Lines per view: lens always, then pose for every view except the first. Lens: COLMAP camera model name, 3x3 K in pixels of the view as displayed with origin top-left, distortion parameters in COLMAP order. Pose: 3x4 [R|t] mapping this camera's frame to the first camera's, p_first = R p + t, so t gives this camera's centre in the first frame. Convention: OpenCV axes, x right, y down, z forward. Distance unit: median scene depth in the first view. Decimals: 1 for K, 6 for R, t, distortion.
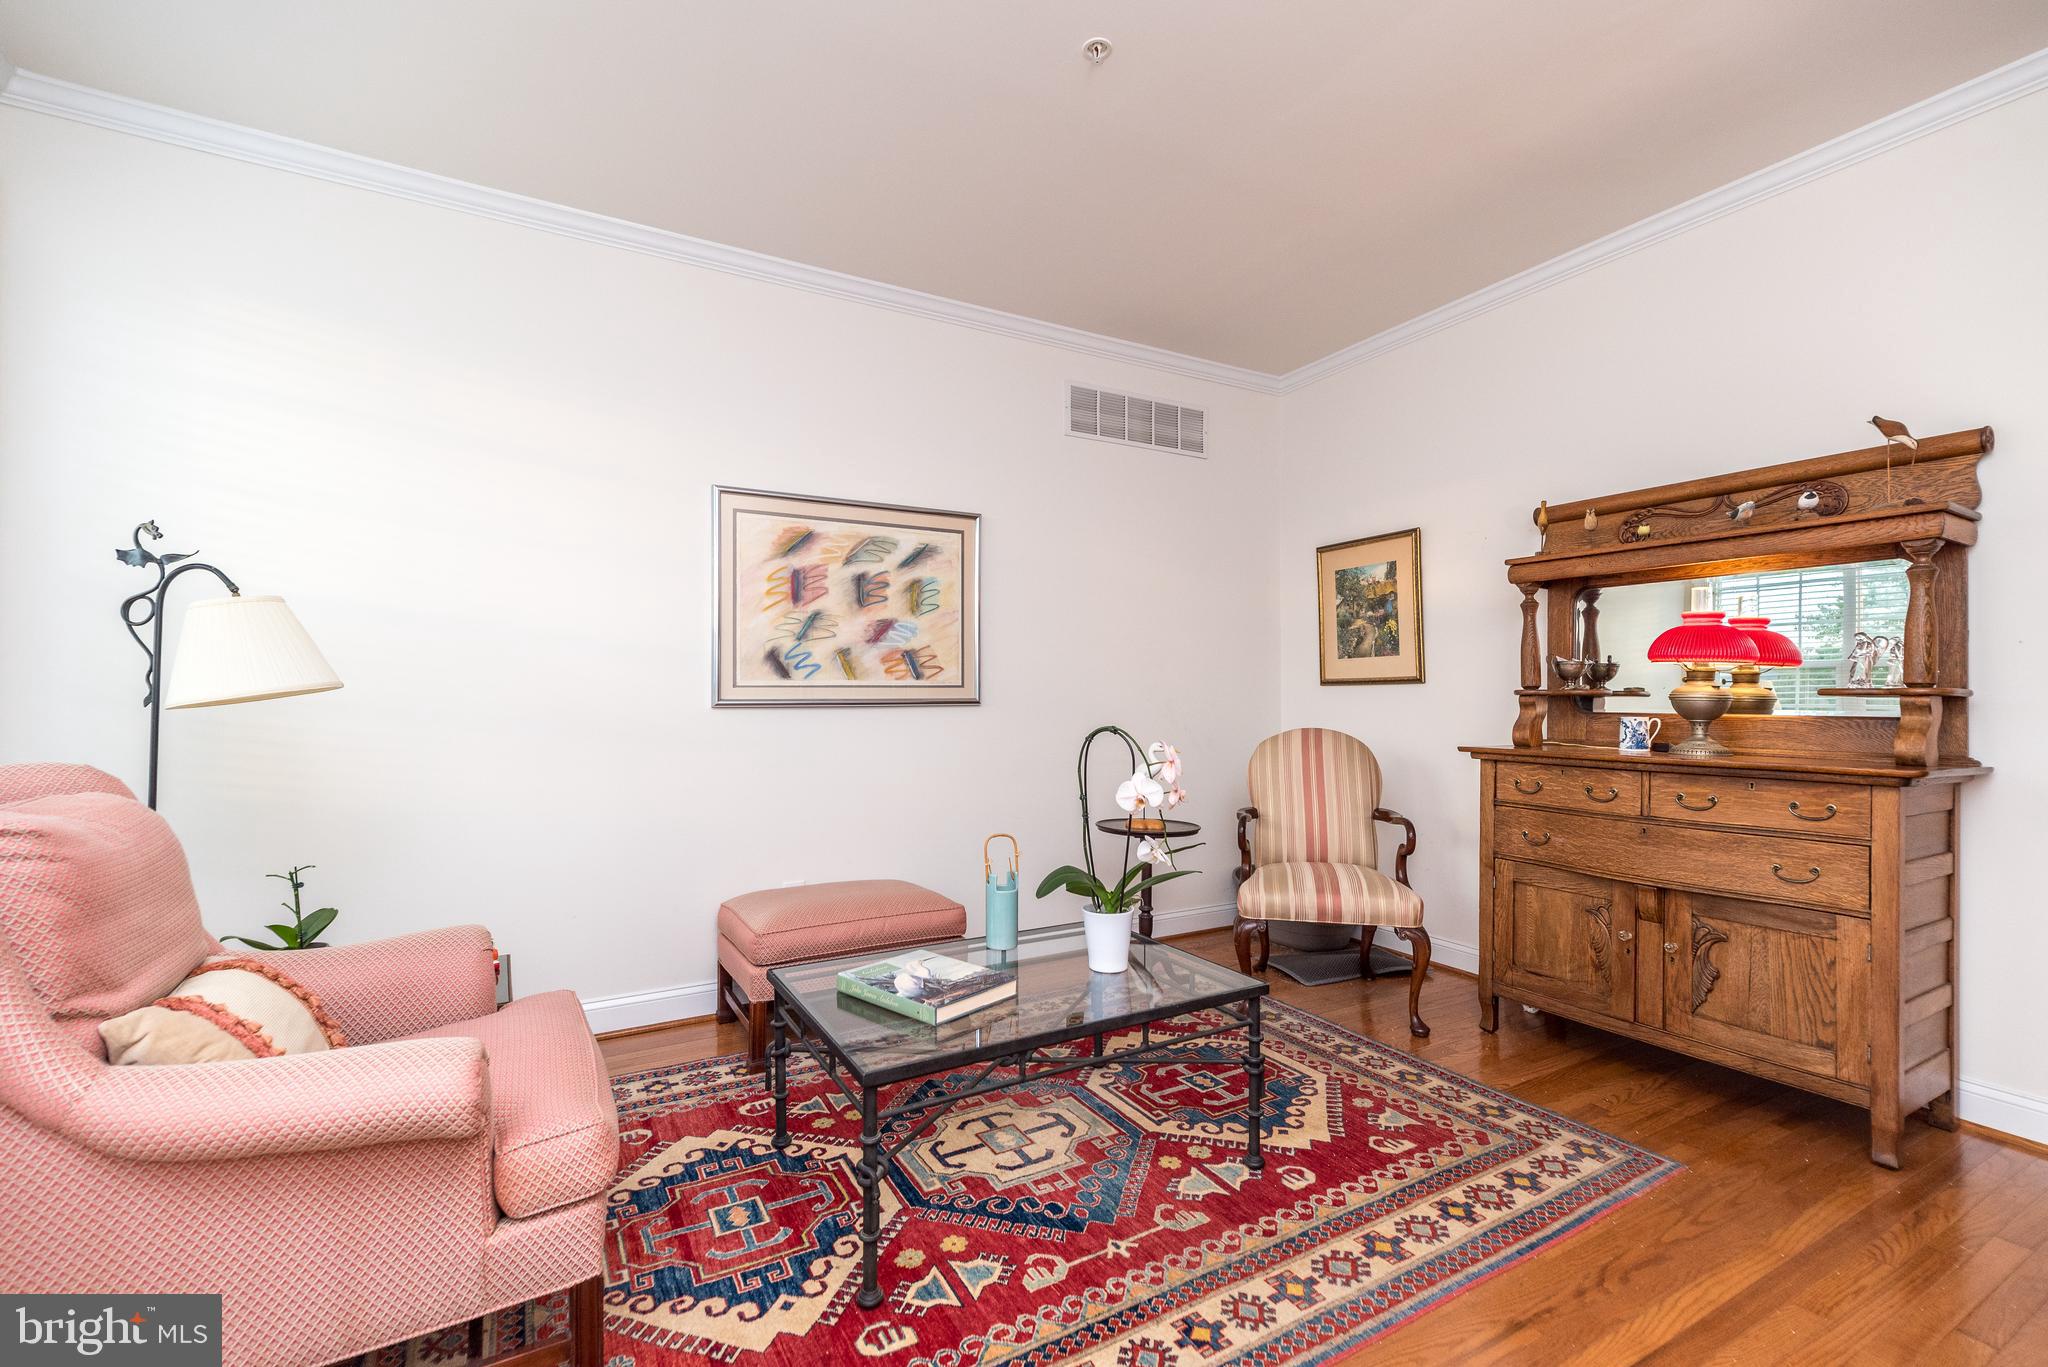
lens RADIAL K [[889.8, 0, 1024.3], [0, 889.8, 688.3], [0, 0, 1]] dist [0.008287, -0.000844]
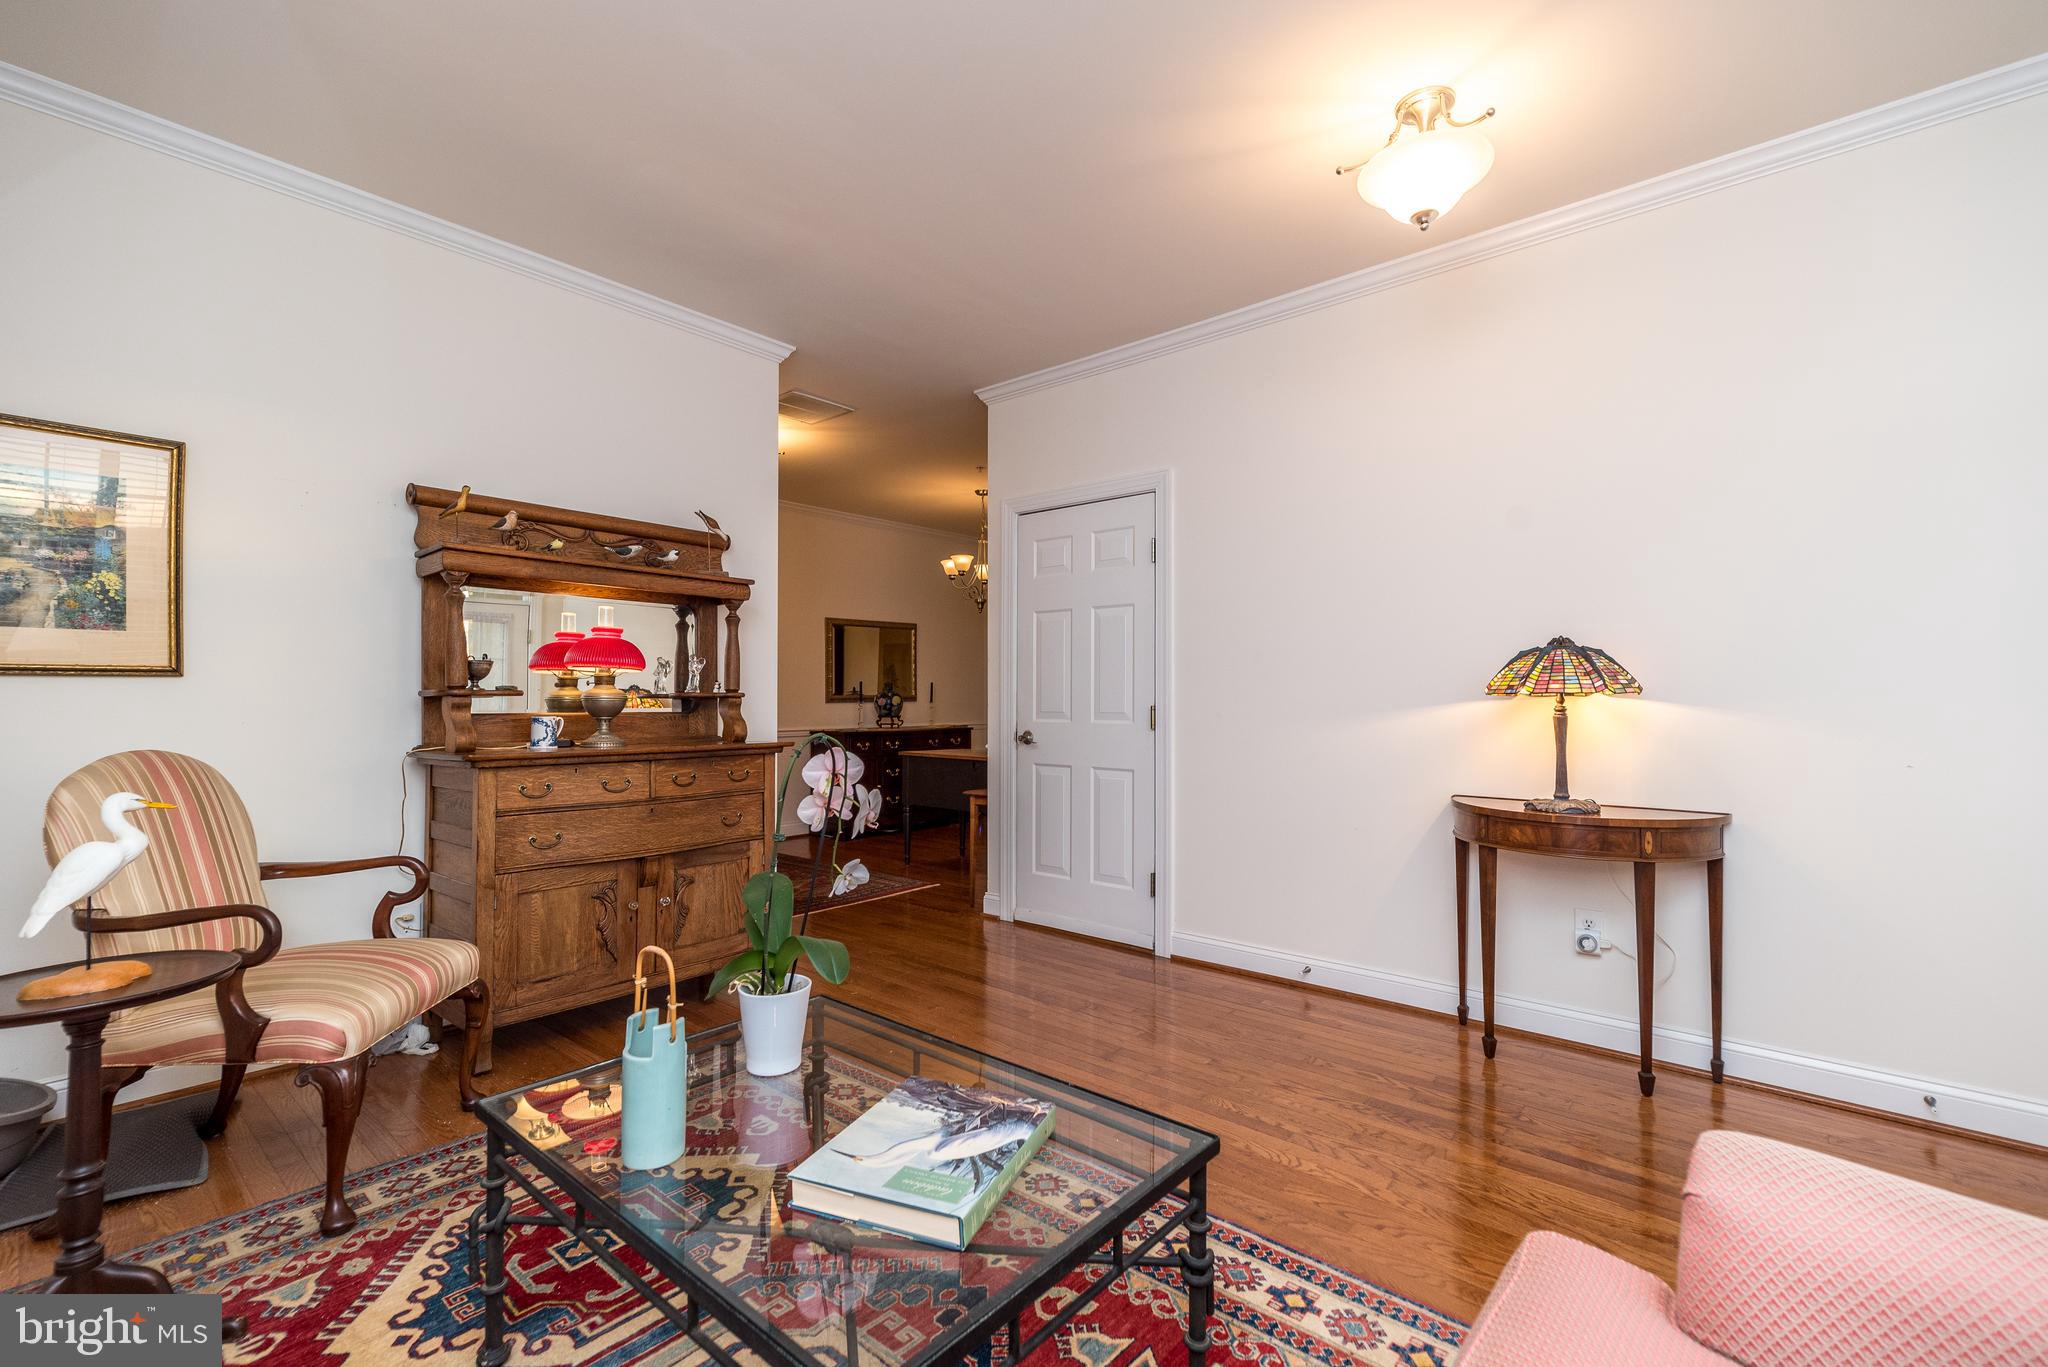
lens RADIAL K [[889.8, 0, 1024.3], [0, 889.8, 688.3], [0, 0, 1]] dist [0.008287, -0.000844]
pose [[-0.339447, 0.012136, 0.940547, -0.565054], [-0.010053, 0.999813, -0.016529, 0.011119], [-0.940571, -0.015066, -0.339262, 0.896708]]
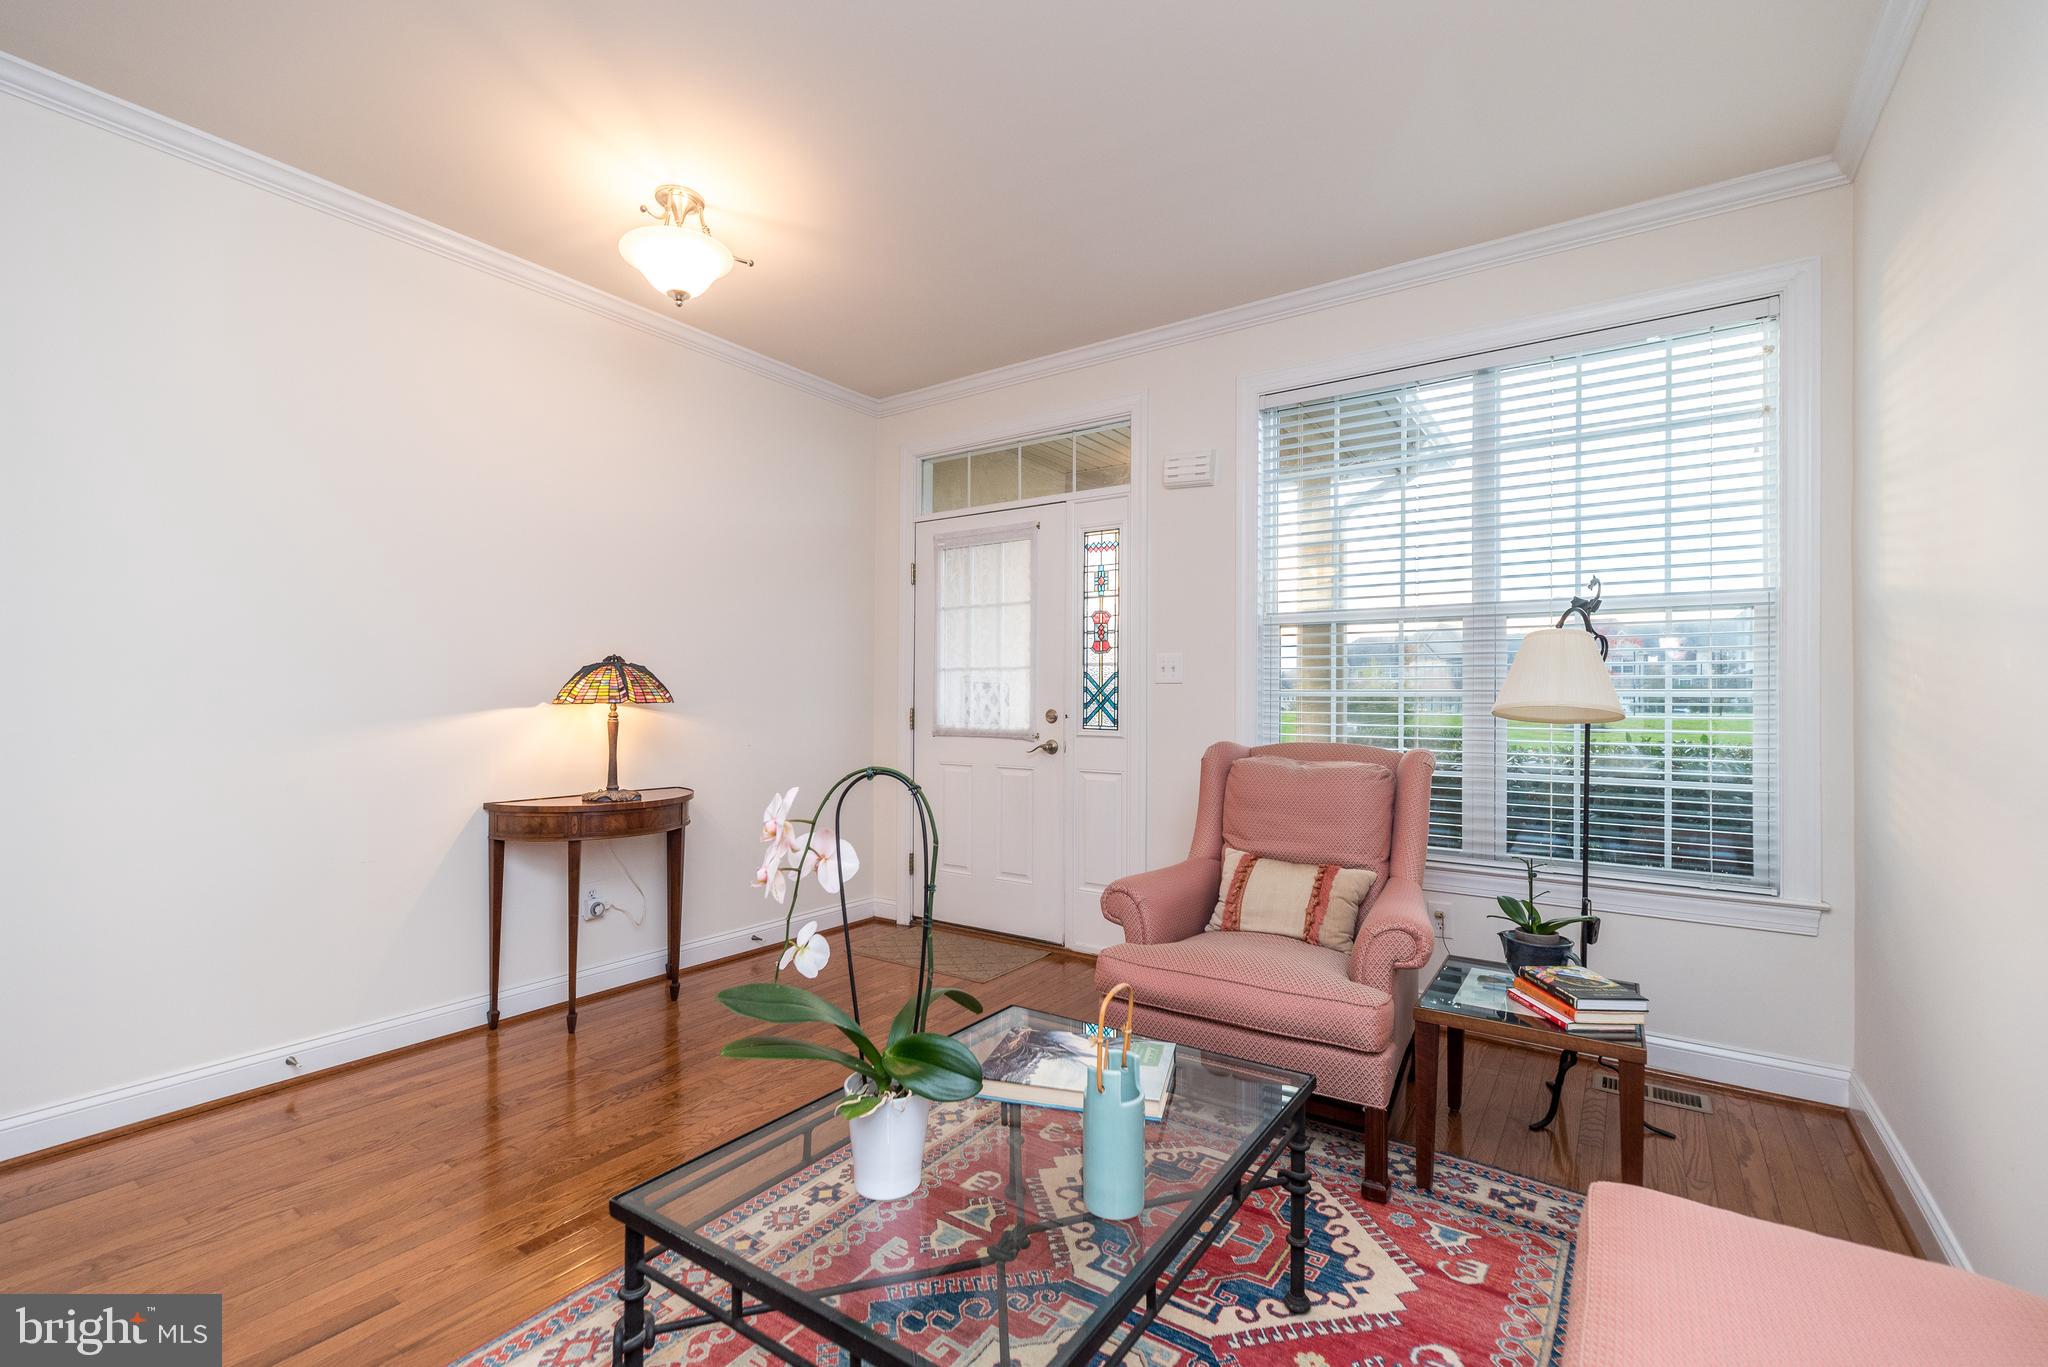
lens RADIAL K [[889.8, 0, 1024.3], [0, 889.8, 688.3], [0, 0, 1]] dist [0.008287, -0.000844]
pose [[-0.896354, -0.011492, -0.443190, 0.235126], [-0.001857, 0.999753, -0.022167, 0.000345], [0.443335, -0.019047, -0.896154, 1.327767]]
